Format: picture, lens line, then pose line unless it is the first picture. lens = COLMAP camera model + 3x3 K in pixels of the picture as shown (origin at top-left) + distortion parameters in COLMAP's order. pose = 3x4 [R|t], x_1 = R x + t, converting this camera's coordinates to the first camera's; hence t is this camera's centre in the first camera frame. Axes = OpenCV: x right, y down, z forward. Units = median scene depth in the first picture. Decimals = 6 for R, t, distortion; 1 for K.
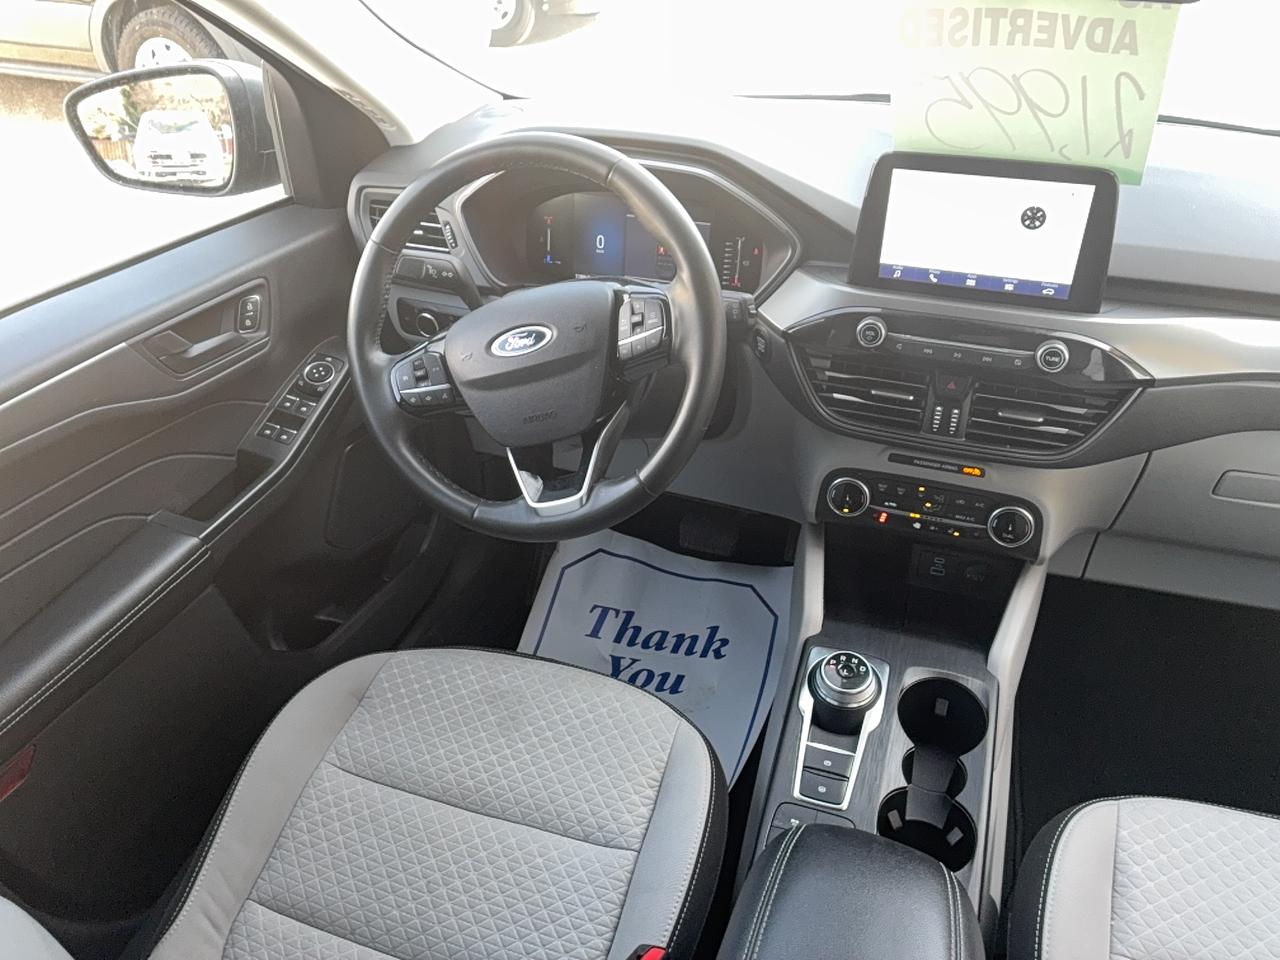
lens RADIAL K [[955.1, 0, 647.0], [0, 955.1, 448.3], [0, 0, 1]] dist [0.062274, -0.083200]
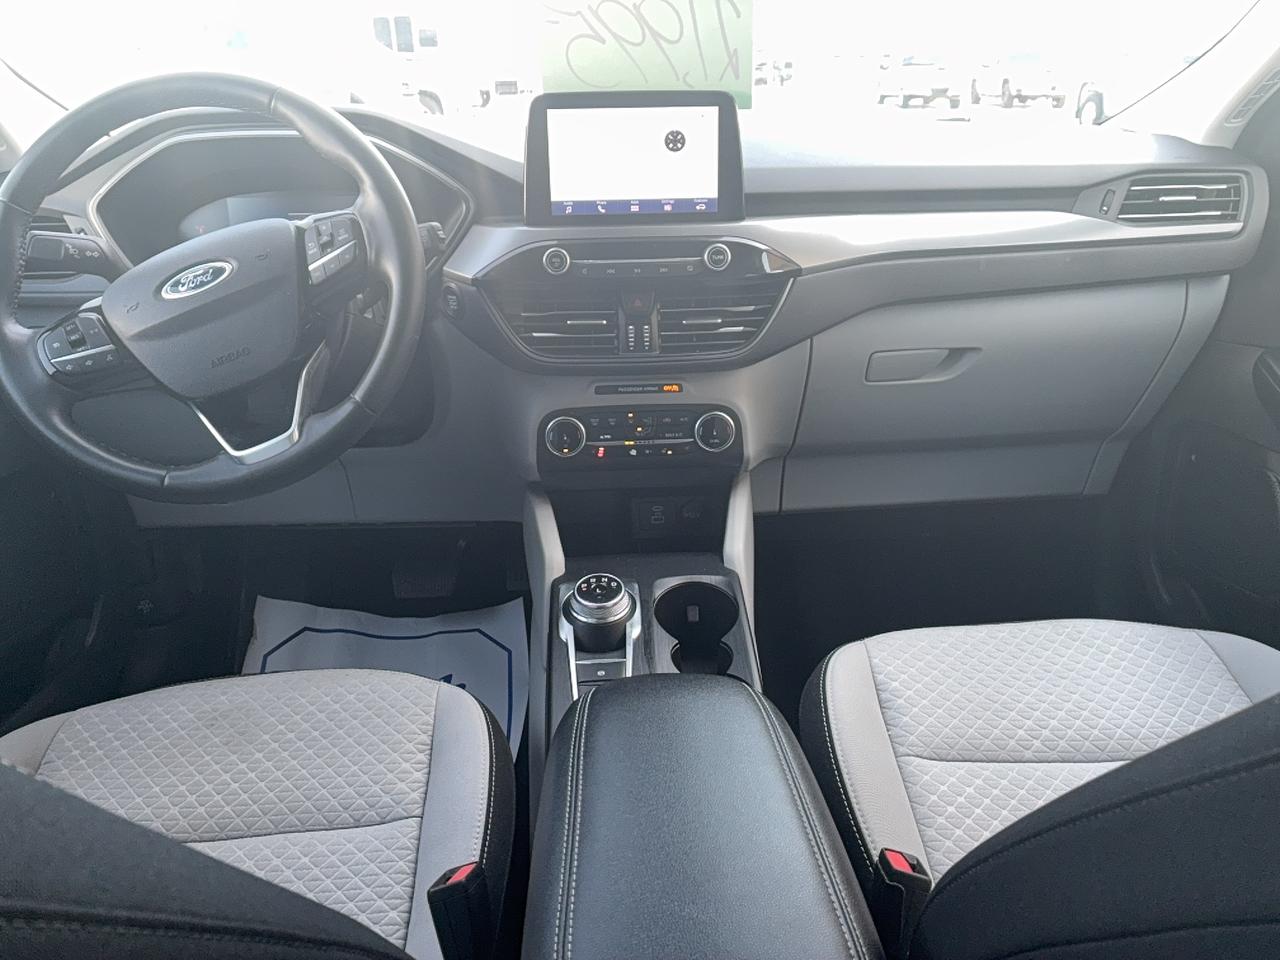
lens RADIAL K [[955.1, 0, 632.7], [0, 955.1, 460.7], [0, 0, 1]] dist [0.062274, -0.083200]
pose [[0.929953, -0.148548, 0.336336, -0.073338], [0.207882, 0.966935, -0.147723, 0.258887], [-0.303271, 0.207294, 0.930084, 0.043318]]
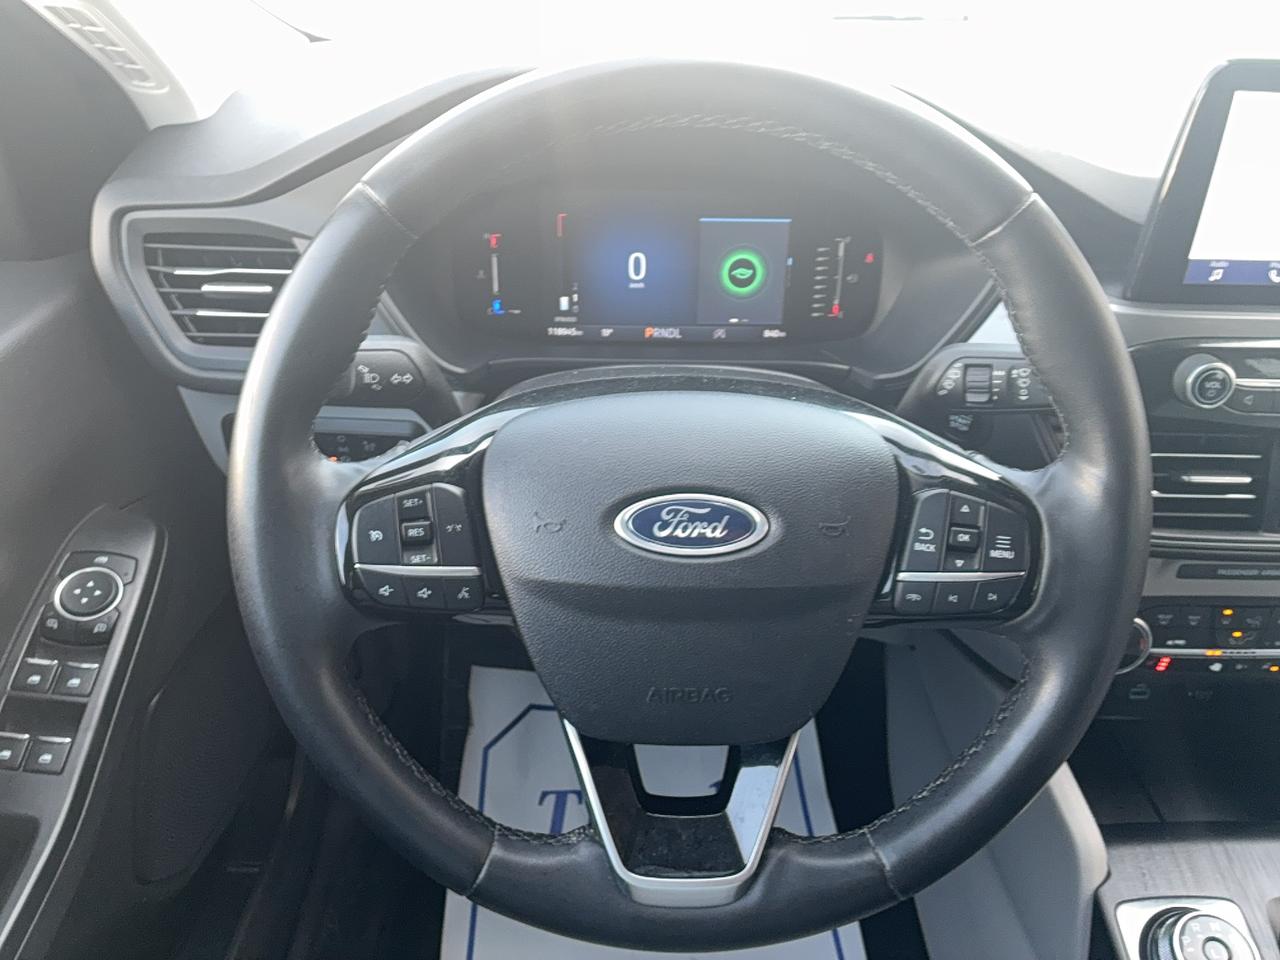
lens RADIAL K [[955.1, 0, 630.5], [0, 955.1, 449.4], [0, 0, 1]] dist [0.062274, -0.083200]
pose [[0.943654, -0.161636, 0.288776, -0.256016], [0.156975, 0.986817, 0.039392, -0.155236], [-0.291336, 0.008158, 0.956586, 0.542926]]
